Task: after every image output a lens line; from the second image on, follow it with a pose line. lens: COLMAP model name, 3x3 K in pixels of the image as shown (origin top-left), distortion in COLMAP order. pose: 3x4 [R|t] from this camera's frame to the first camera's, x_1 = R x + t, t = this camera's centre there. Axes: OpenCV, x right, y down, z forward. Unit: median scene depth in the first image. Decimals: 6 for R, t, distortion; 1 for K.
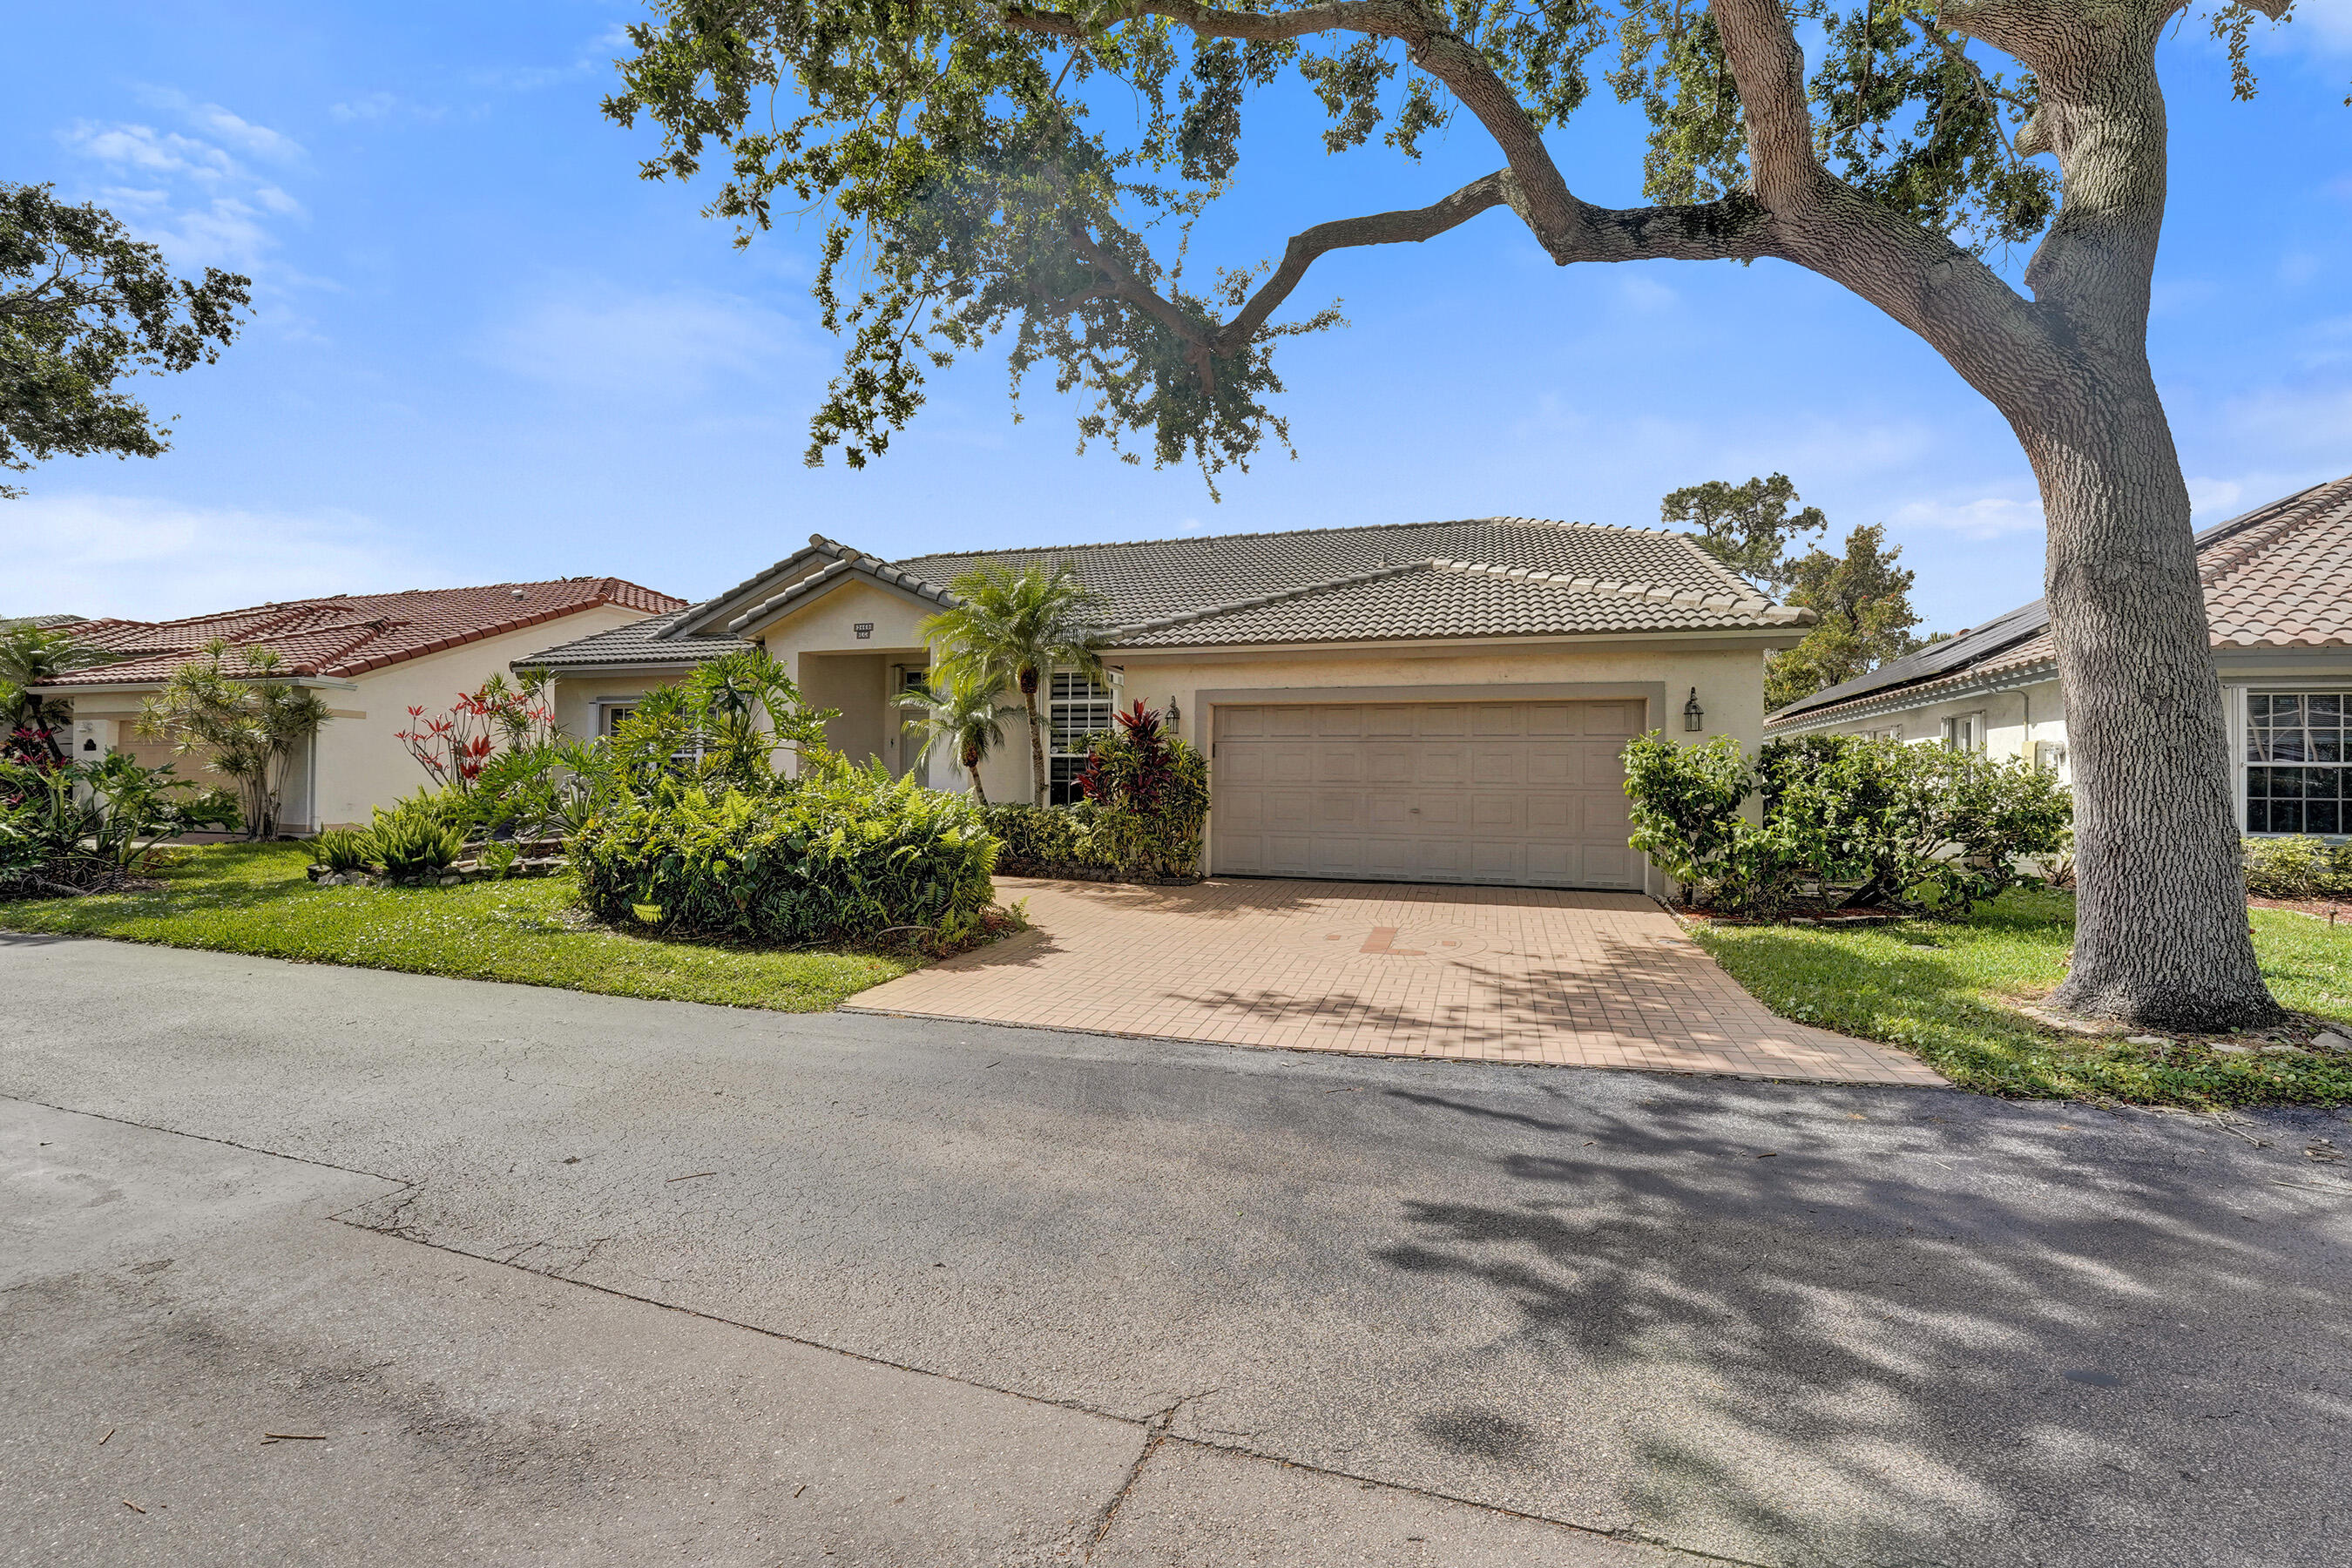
lens RADIAL K [[965.4, 0, 1176.0], [0, 965.4, 784.0], [0, 0, 1]] dist [-0.001347, -0.000161]
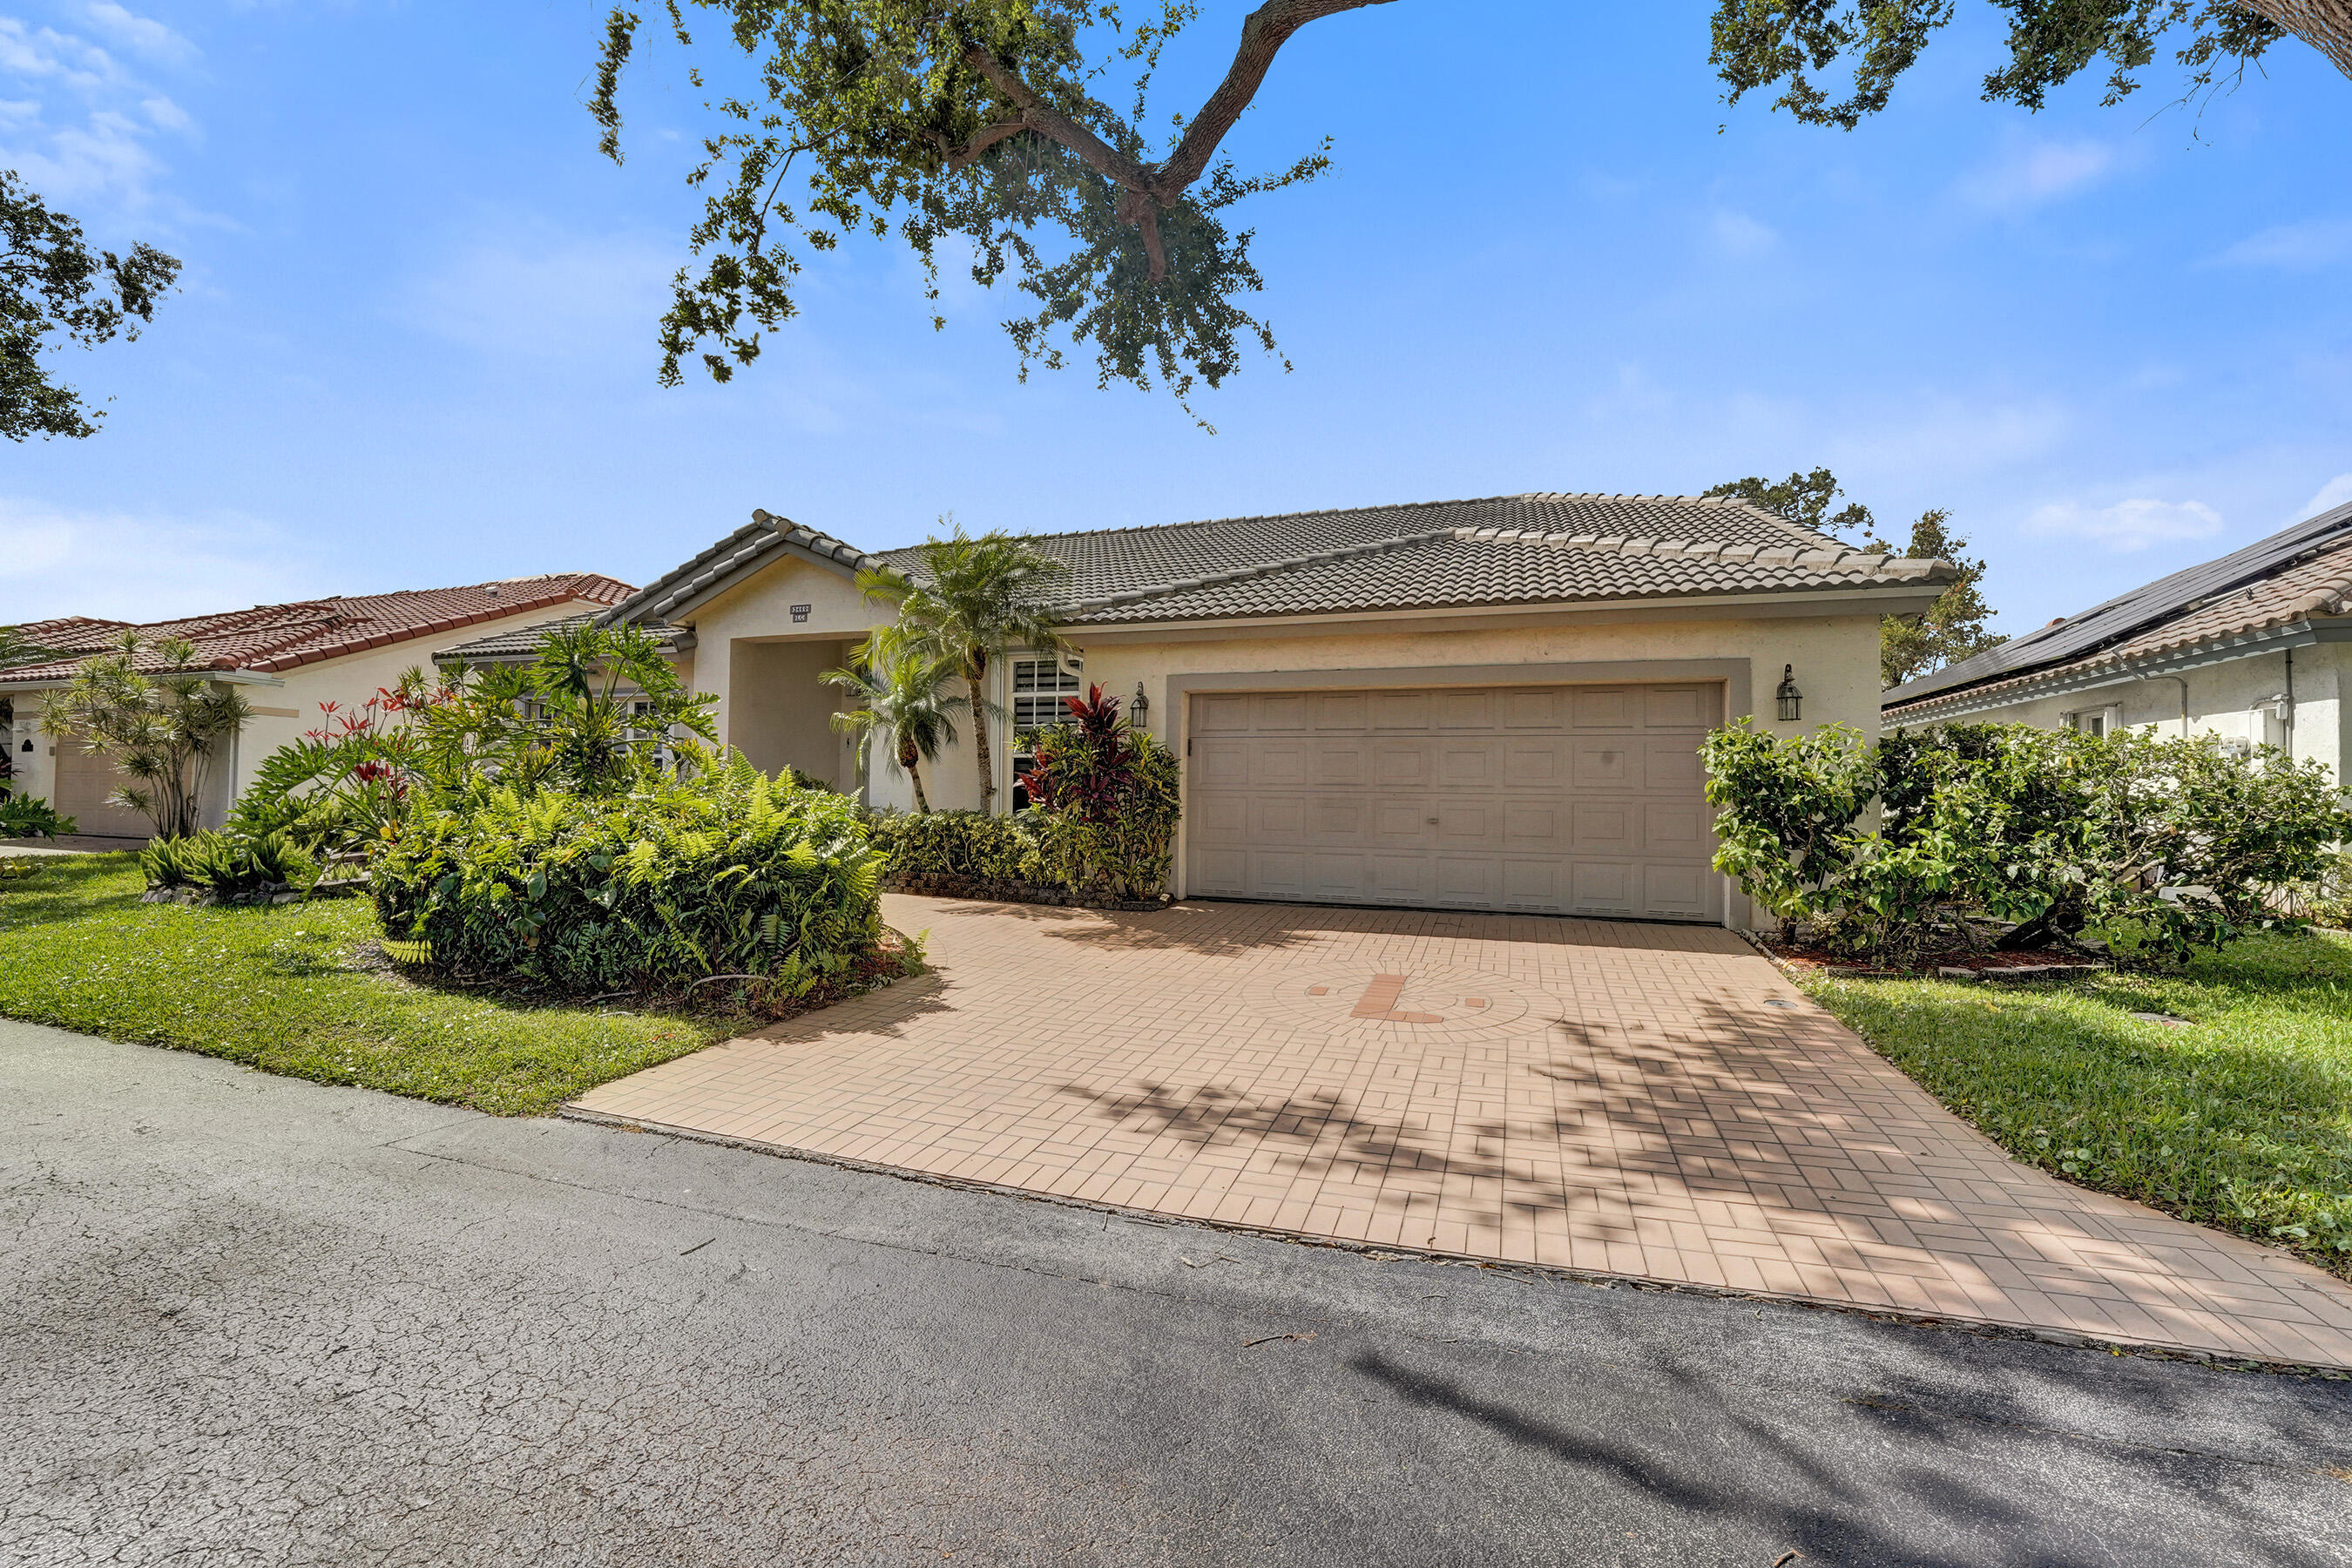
lens RADIAL K [[921.5, 0, 1183.4], [0, 921.5, 791.0], [0, 0, 1]] dist [-0.007260, 0.000028]
pose [[0.999583, 0.002769, -0.028743, 0.064358], [-0.002869, 0.999990, -0.003434, 0.006340], [0.028733, 0.003515, 0.999581, 0.232677]]
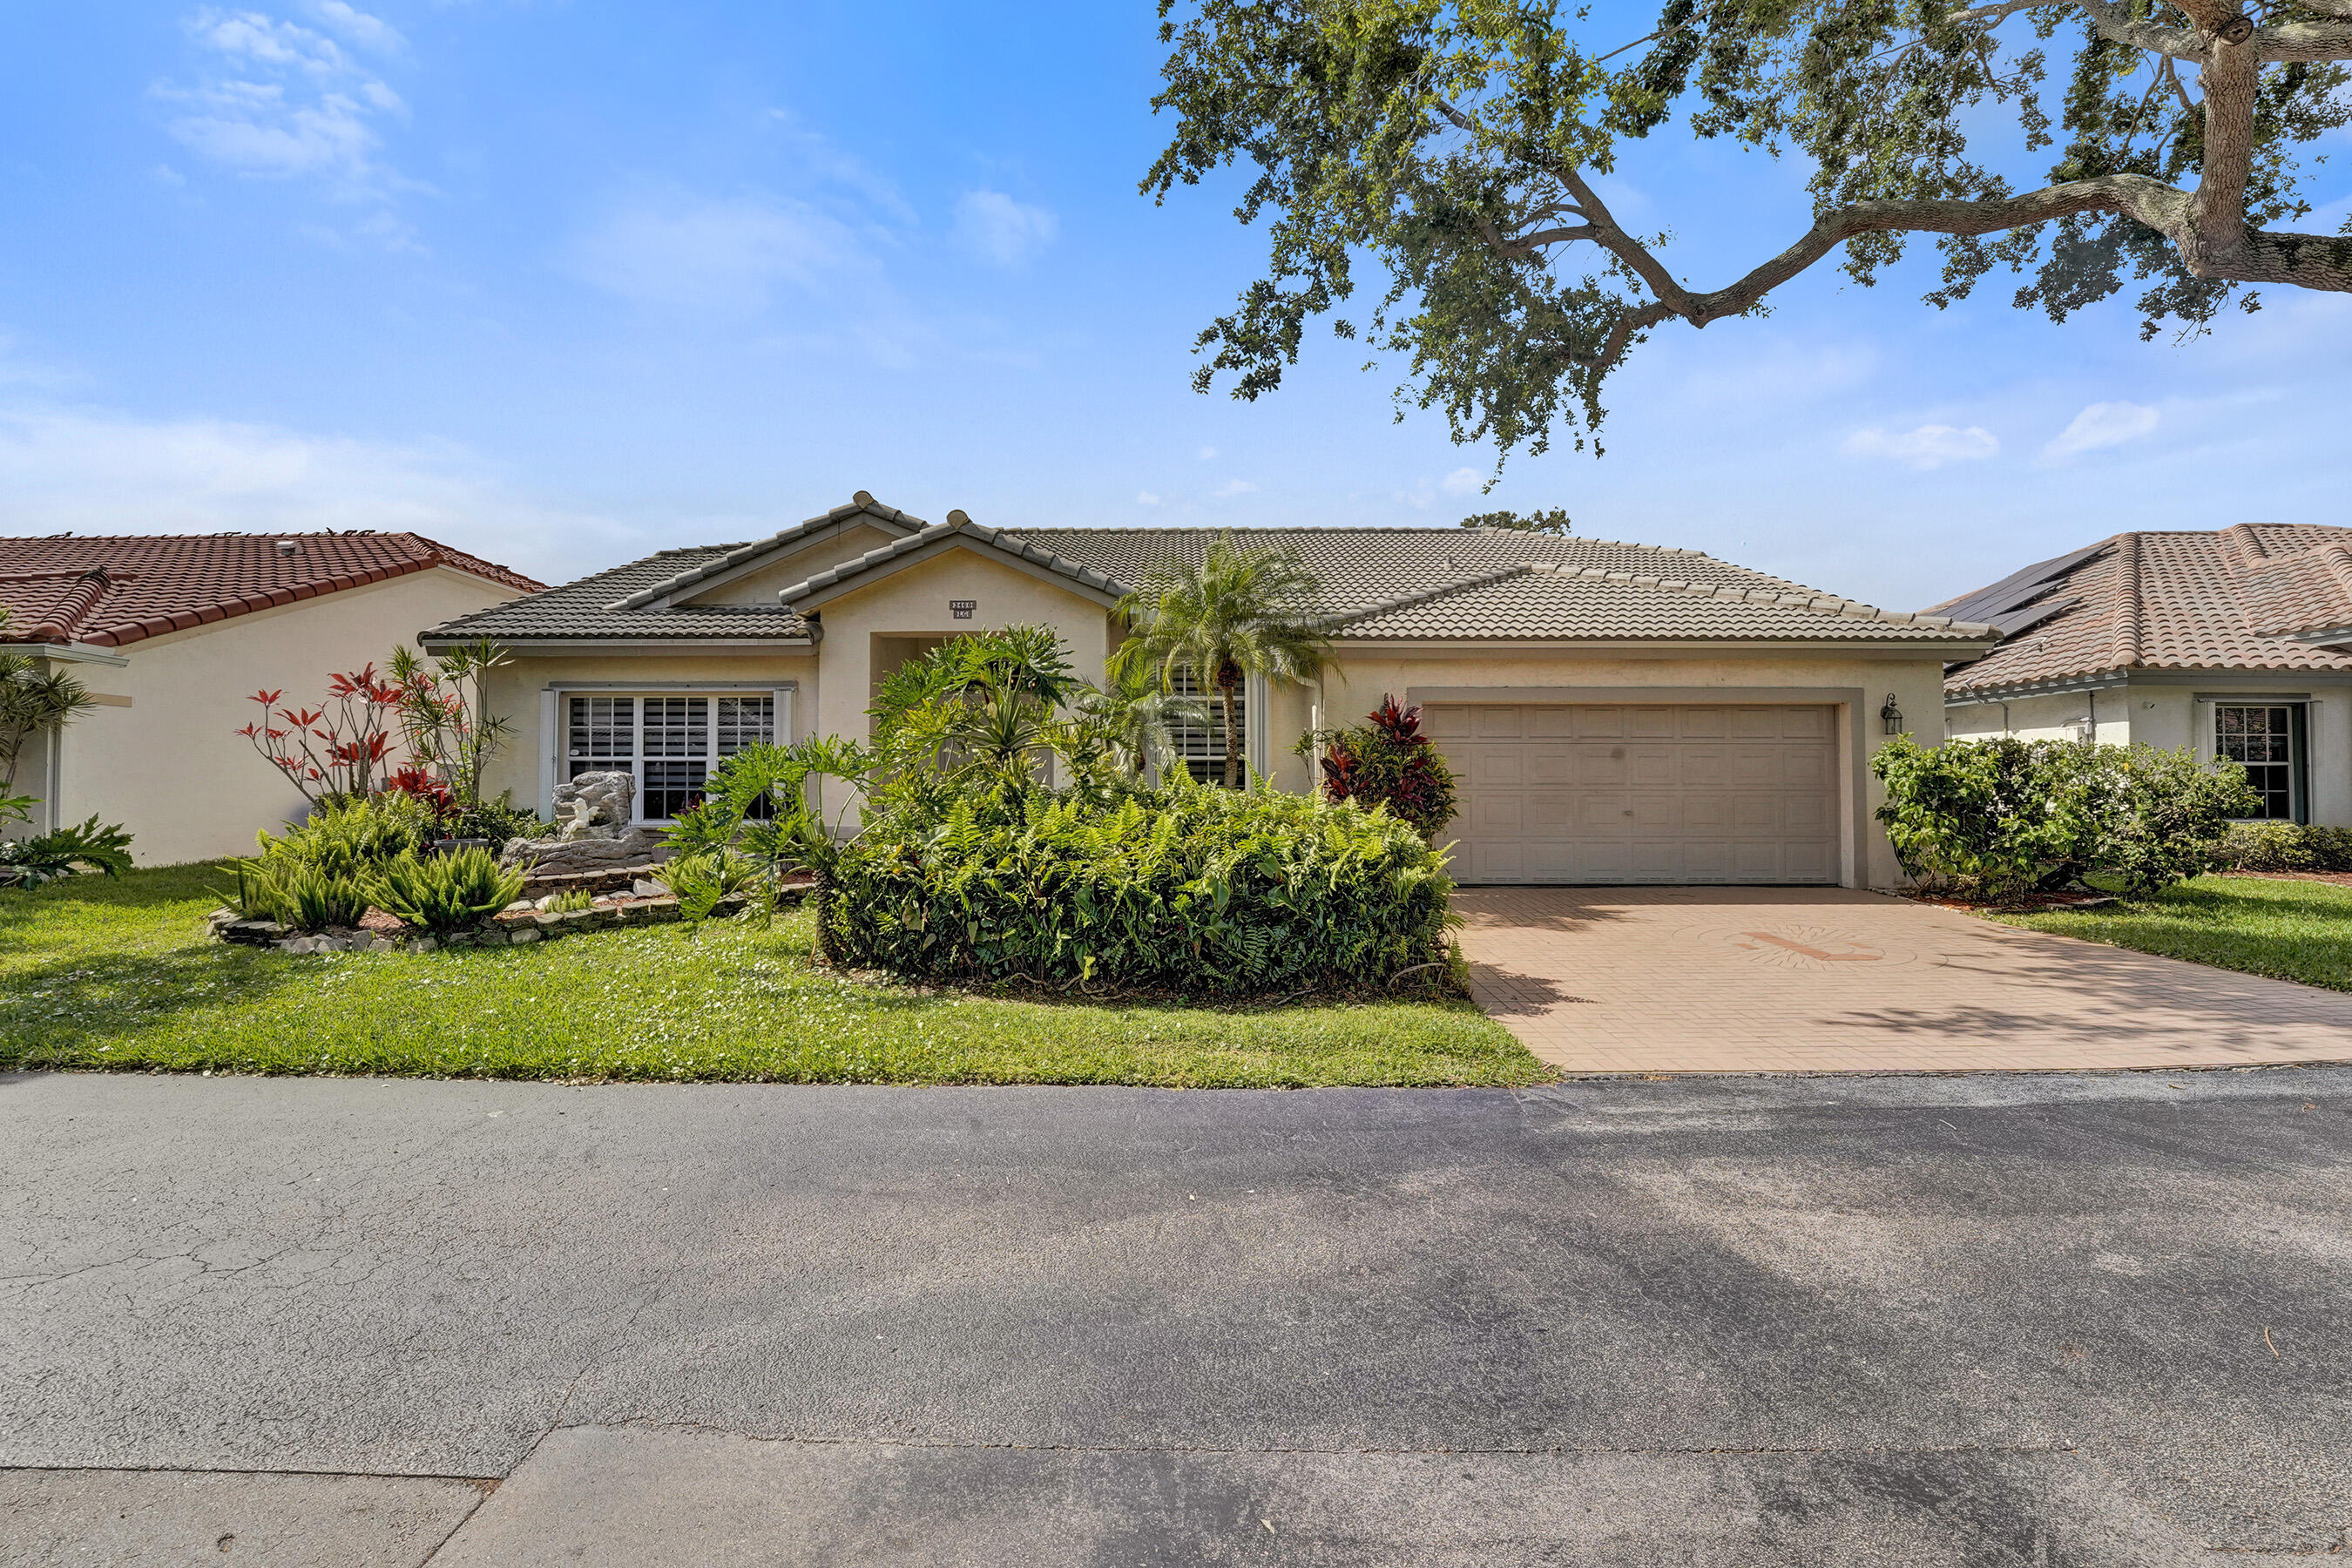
lens RADIAL K [[951.9, 0, 1124.8], [0, 951.9, 786.5], [0, 0, 1]] dist [-0.003663, -0.000334]
pose [[0.958637, -0.009938, 0.284458, -0.565645], [0.009856, 0.999950, 0.001718, -0.006802], [-0.284461, 0.001156, 0.958687, 0.224003]]
